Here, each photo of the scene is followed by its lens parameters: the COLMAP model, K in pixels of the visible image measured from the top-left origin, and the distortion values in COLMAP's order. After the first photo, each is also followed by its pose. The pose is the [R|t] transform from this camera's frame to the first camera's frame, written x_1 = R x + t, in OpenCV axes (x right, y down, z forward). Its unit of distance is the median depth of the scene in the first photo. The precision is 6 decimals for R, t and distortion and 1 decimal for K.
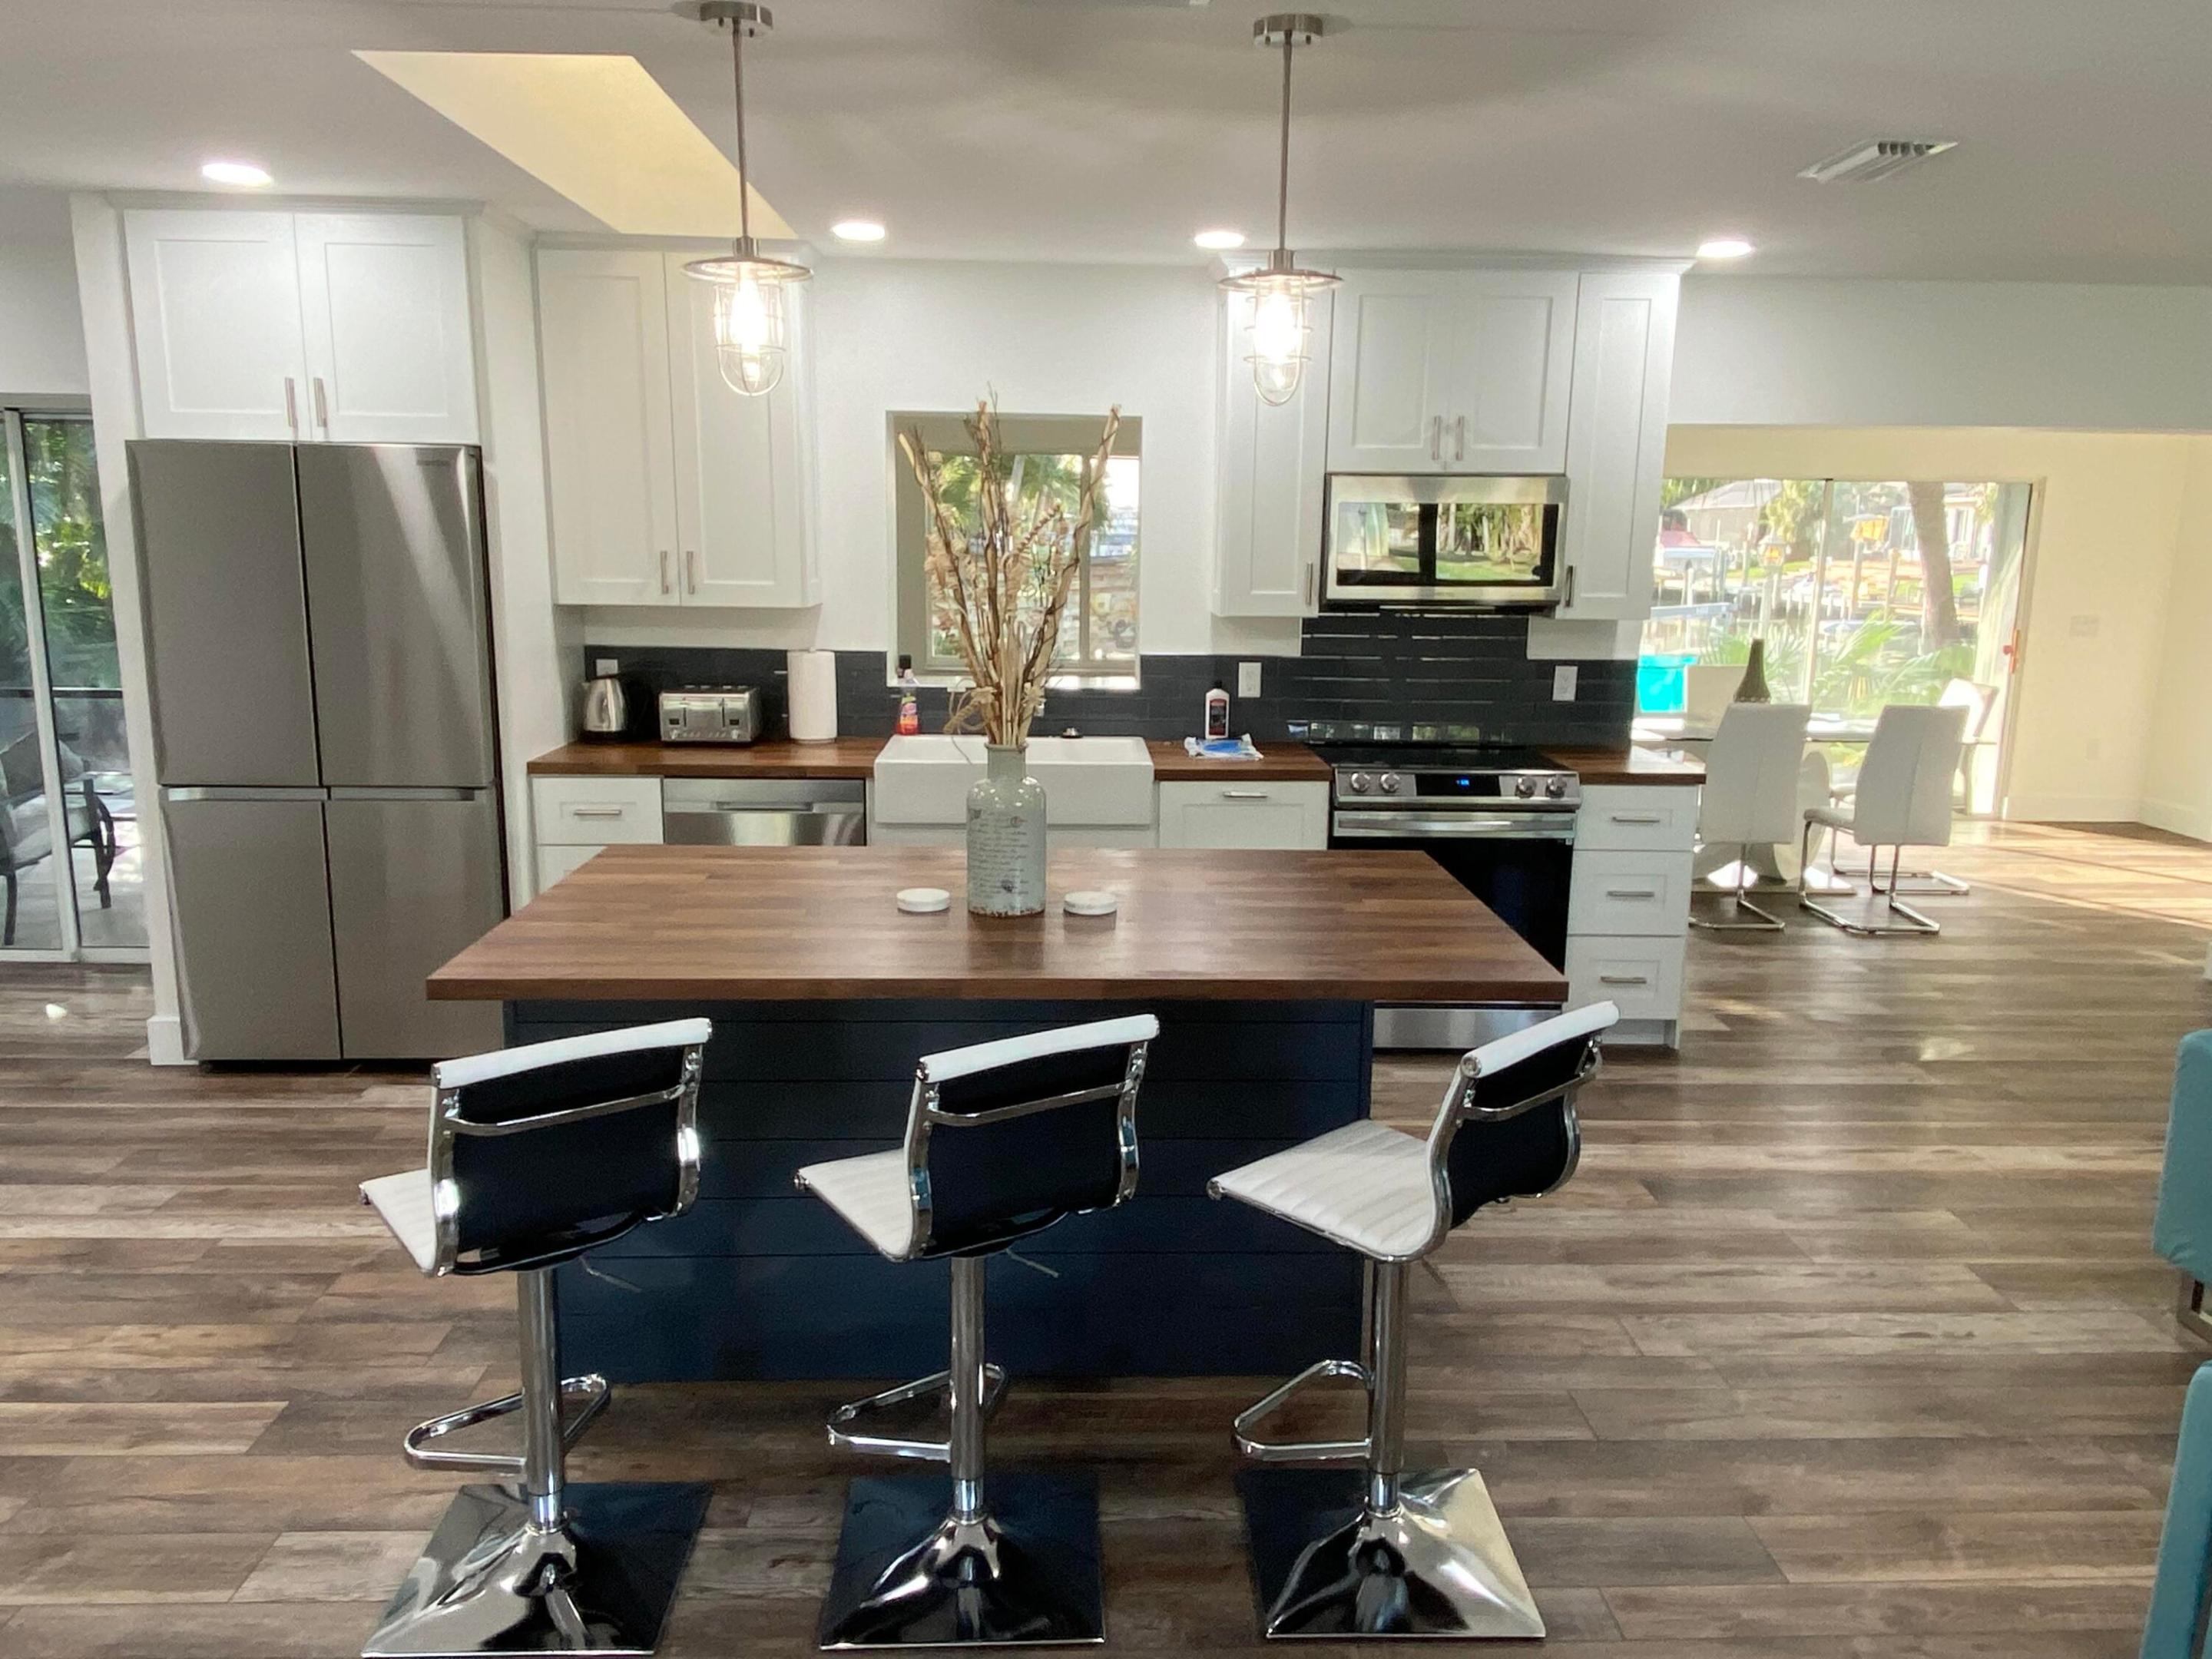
lens RADIAL K [[1574.3, 0, 1106.0], [0, 1574.3, 829.5], [0, 0, 1]] dist [0.078454, -0.000266]
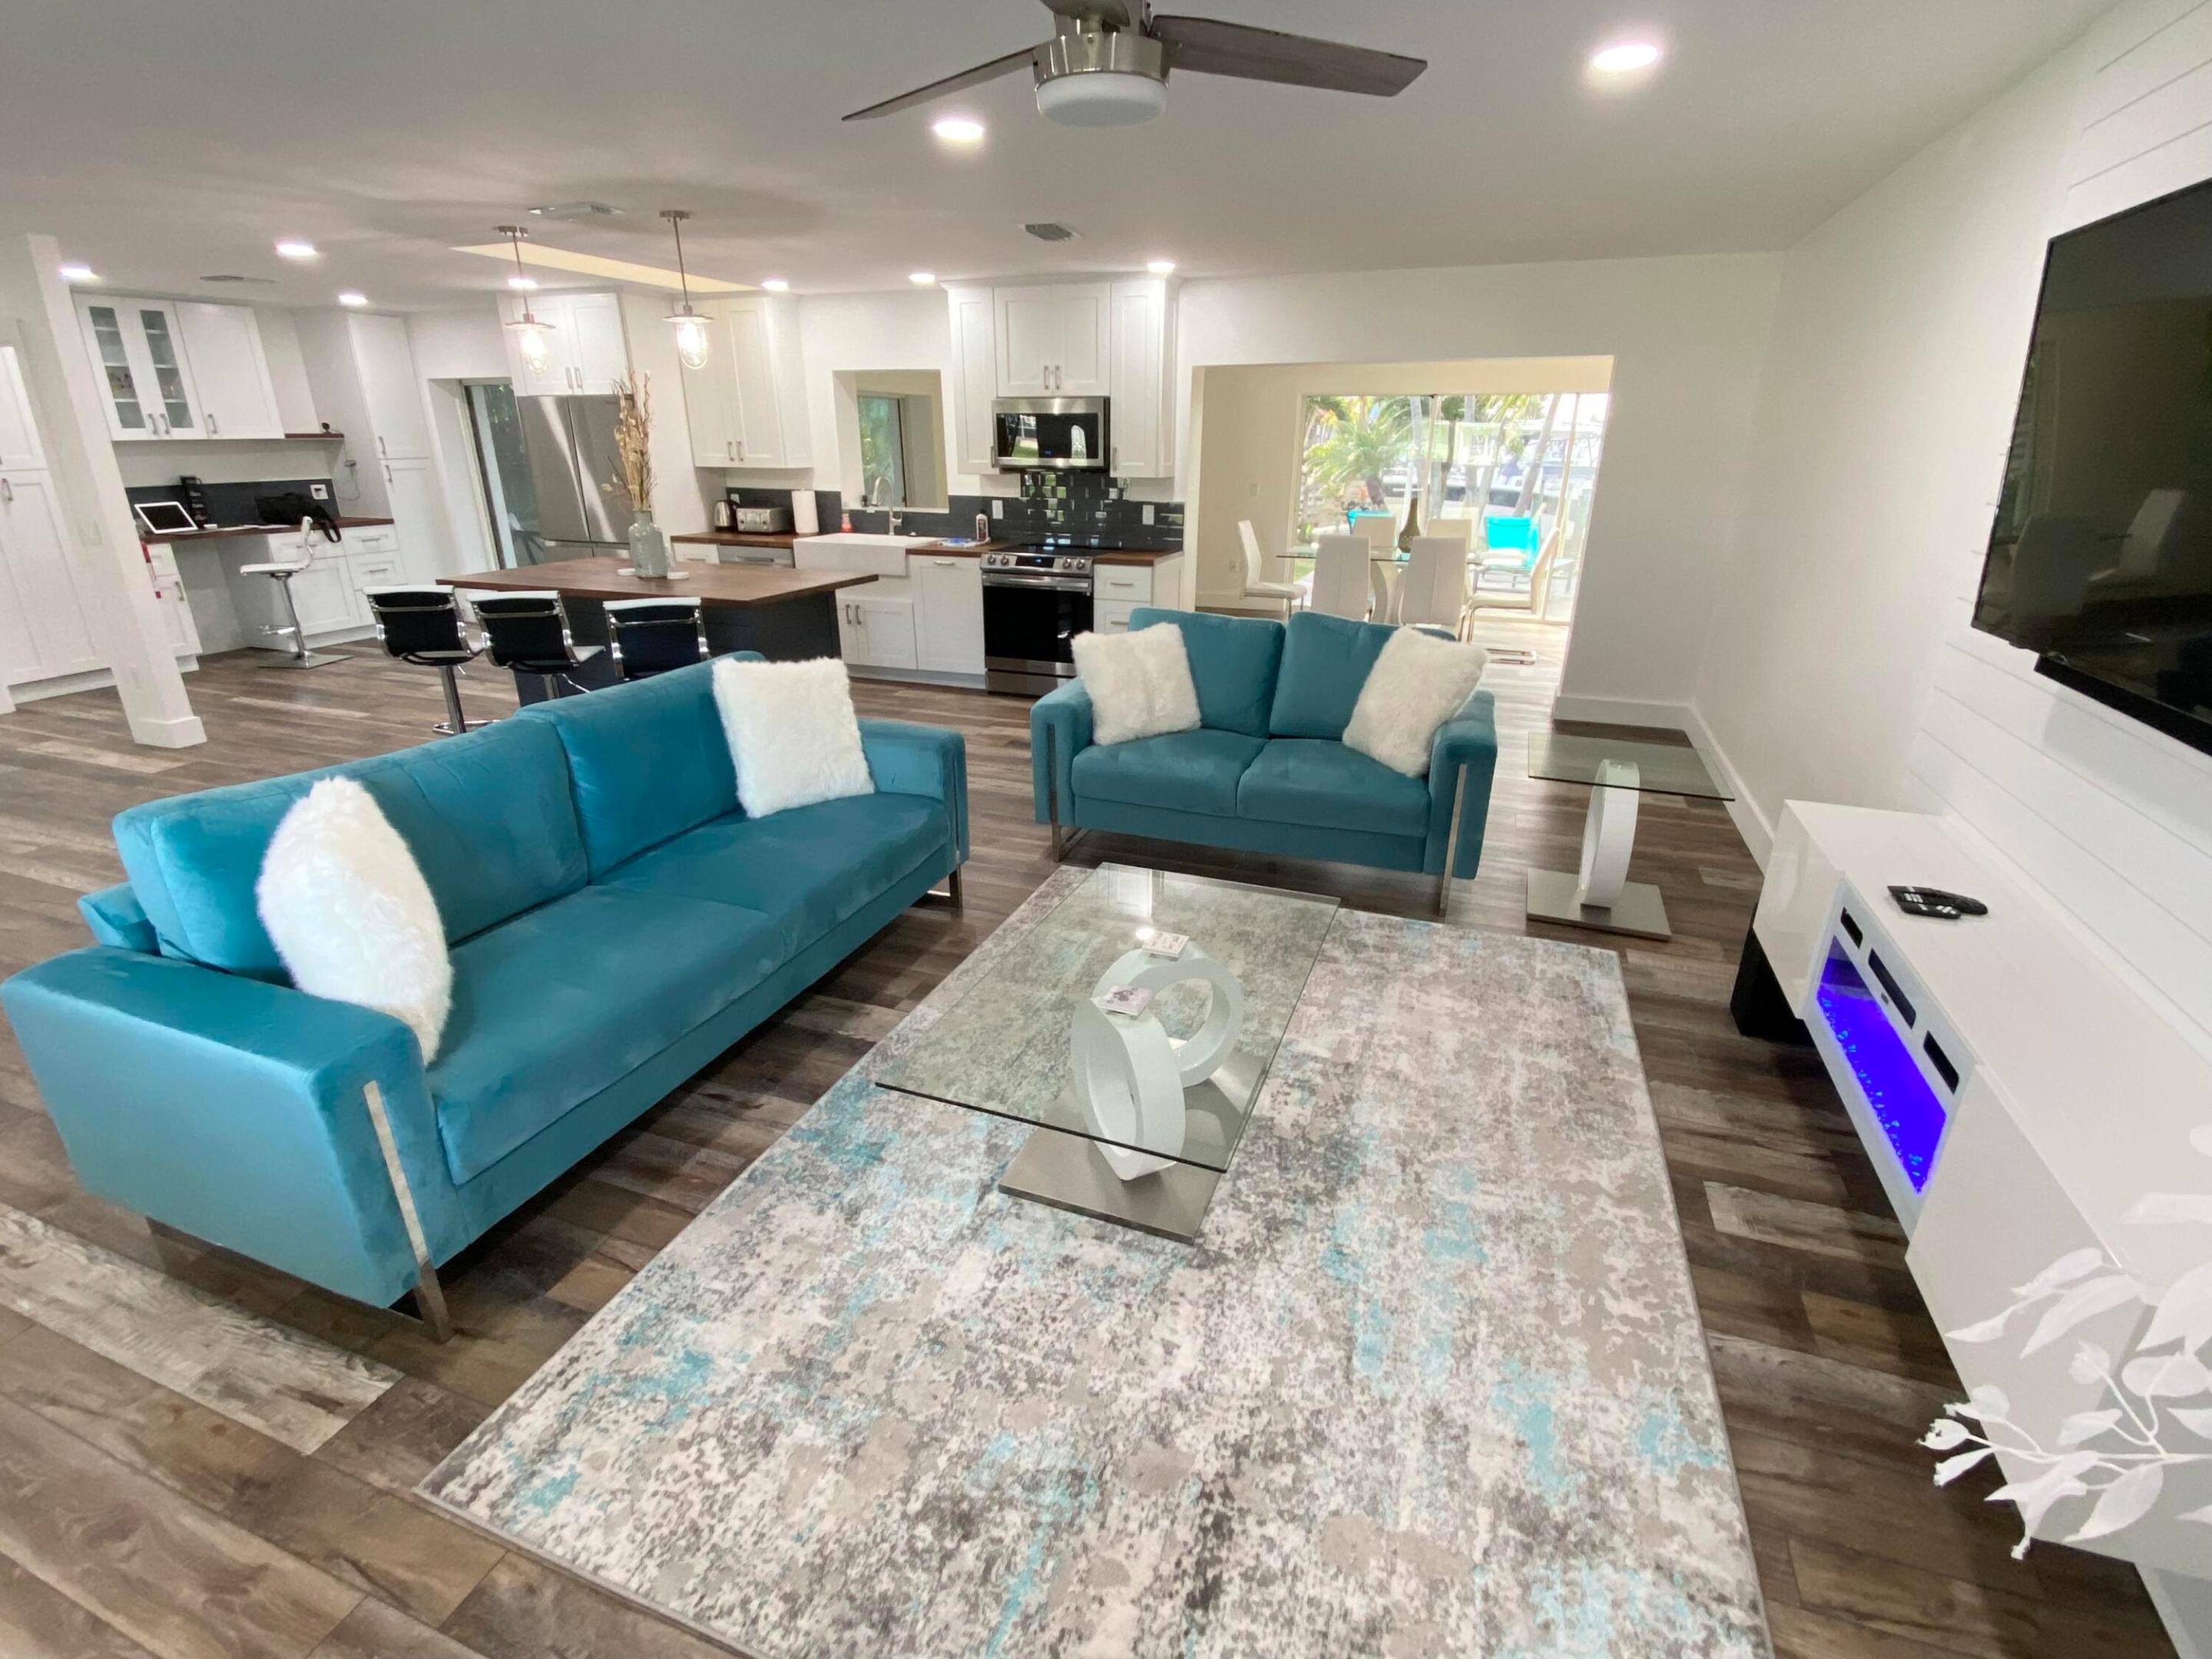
lens RADIAL K [[1030.2, 0, 1106.0], [0, 1030.2, 829.5], [0, 0, 1]] dist [0.102040, -0.075360]
pose [[0.923463, 0.123705, -0.363199, 0.796479], [-0.060756, 0.981802, 0.179925, 0.061045], [0.378847, -0.144087, 0.914174, -0.221843]]
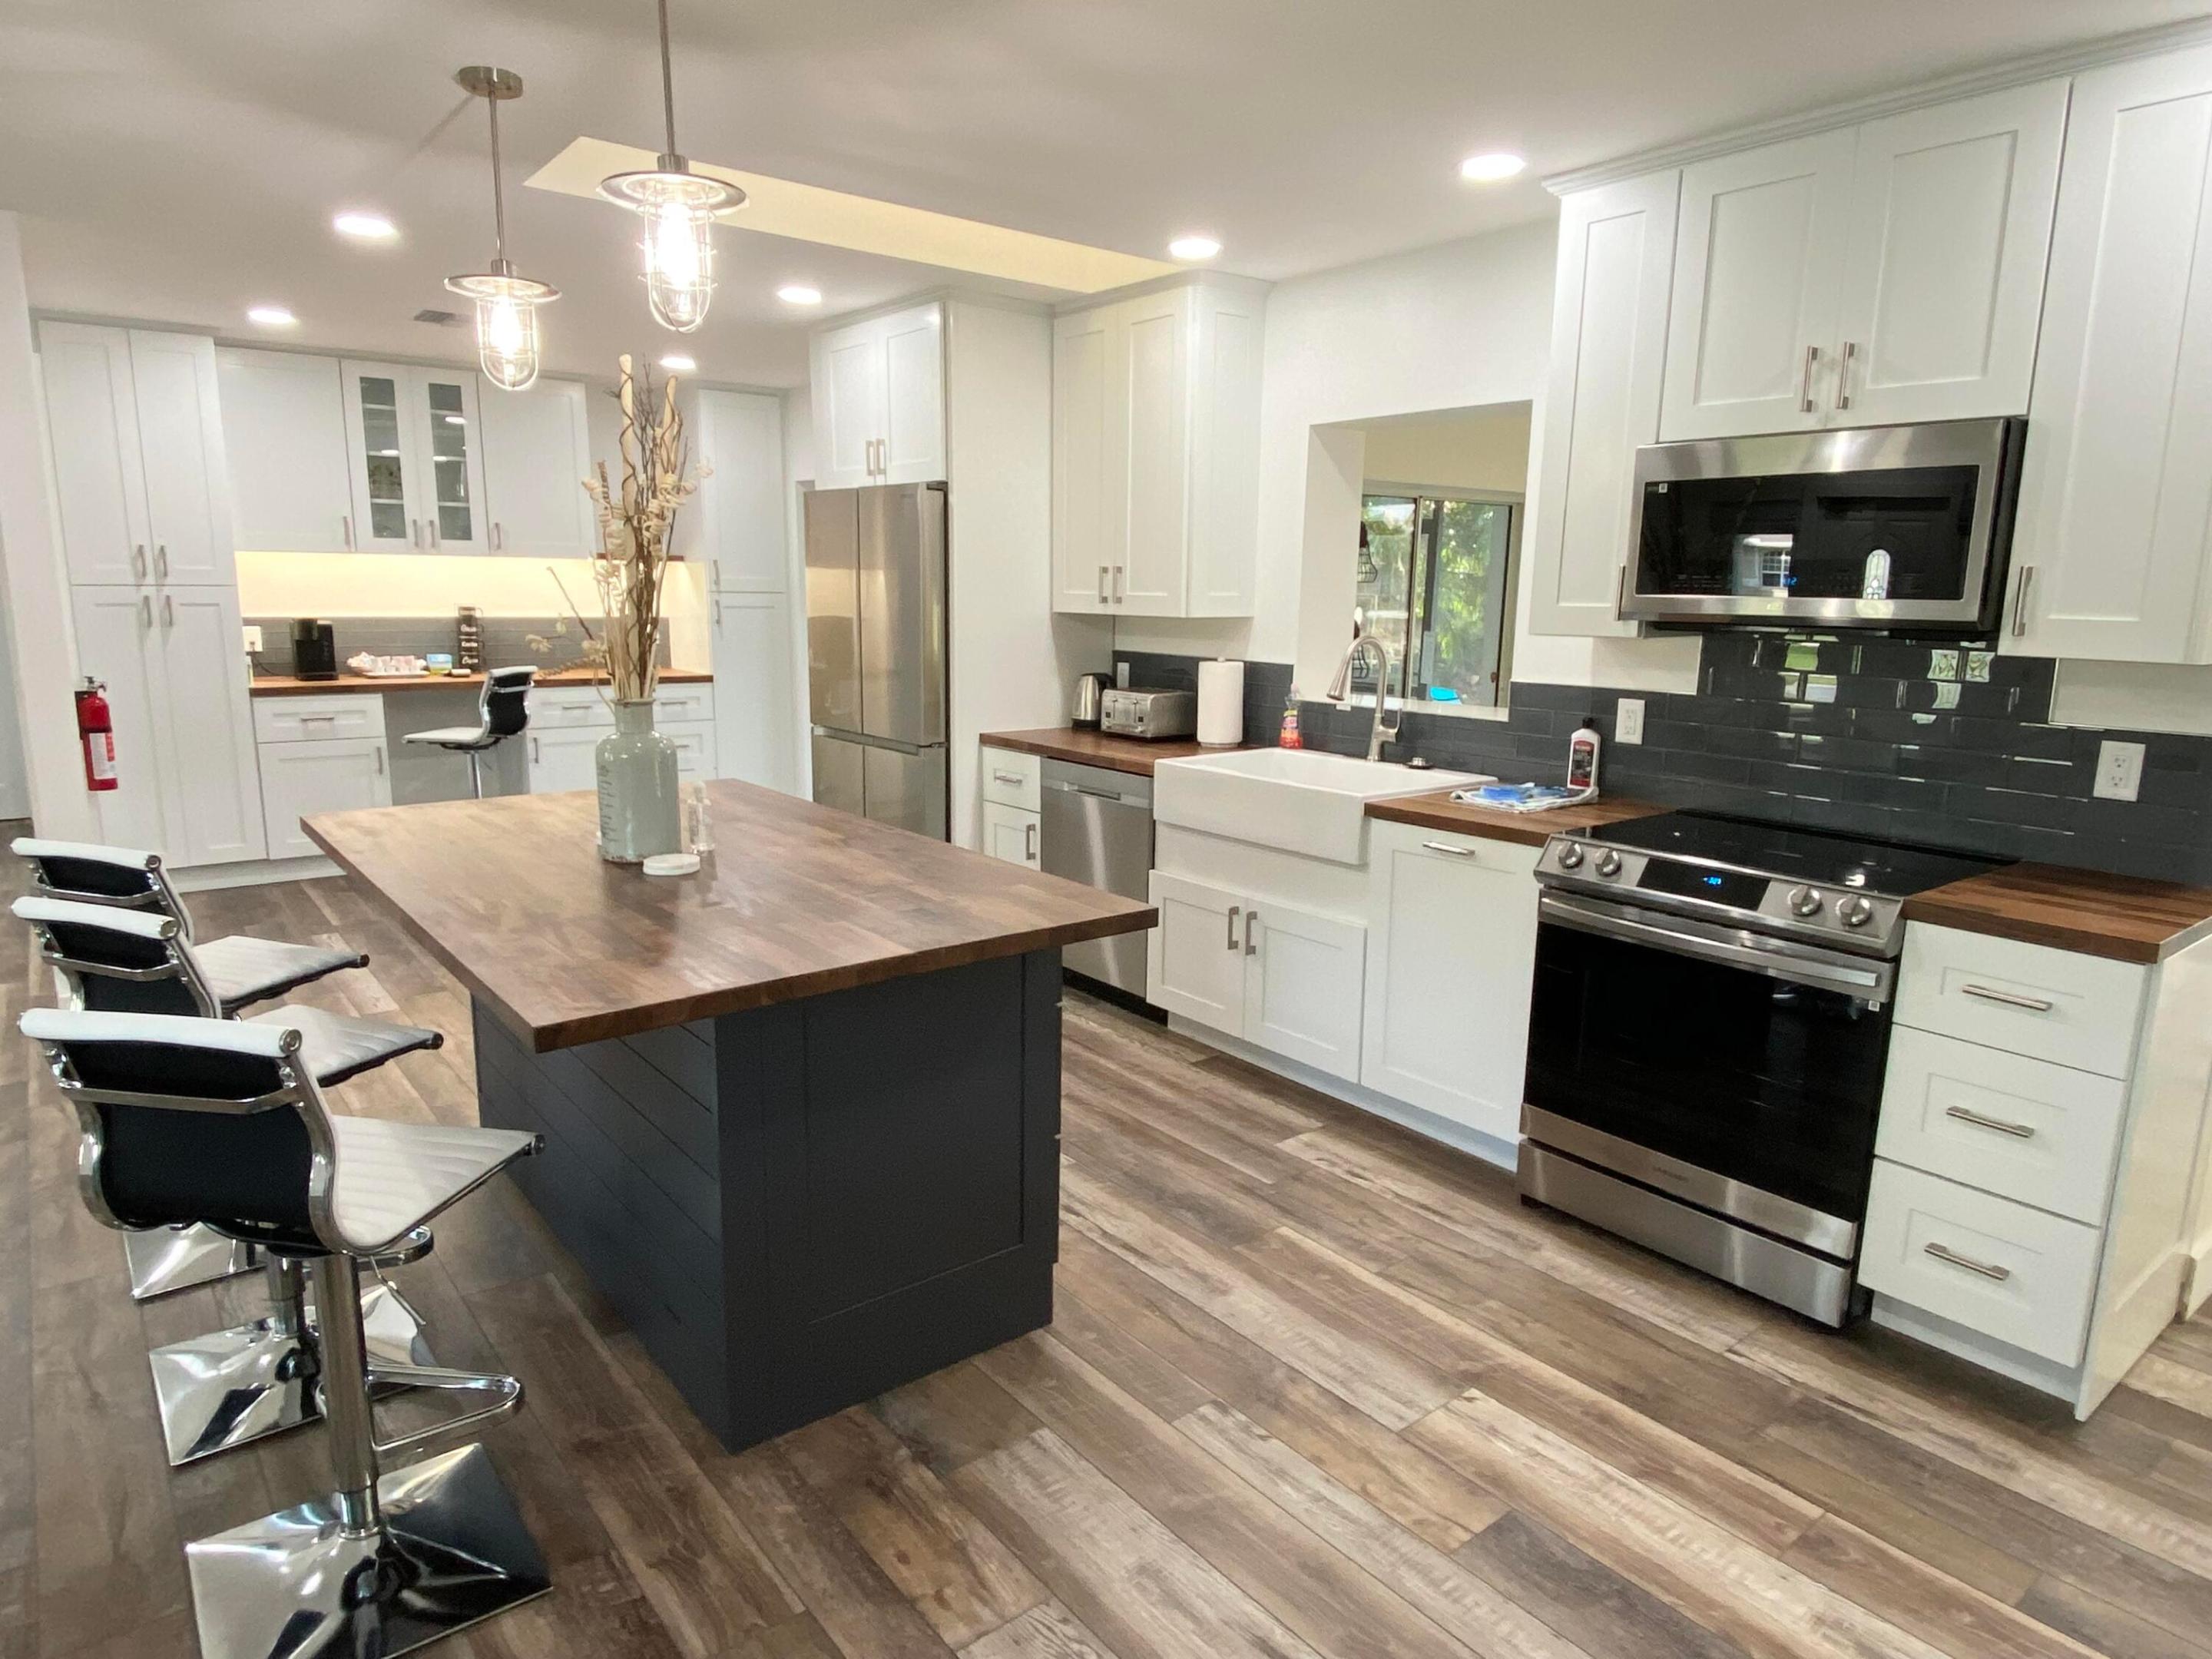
lens RADIAL K [[1317.1, 0, 1106.0], [0, 1317.1, 829.5], [0, 0, 1]] dist [0.068424, -0.078266]
pose [[0.596078, 0.143308, -0.790034, 0.498598], [-0.158788, 0.985550, 0.058969, -0.042143], [0.787069, 0.090297, 0.610221, 0.423486]]
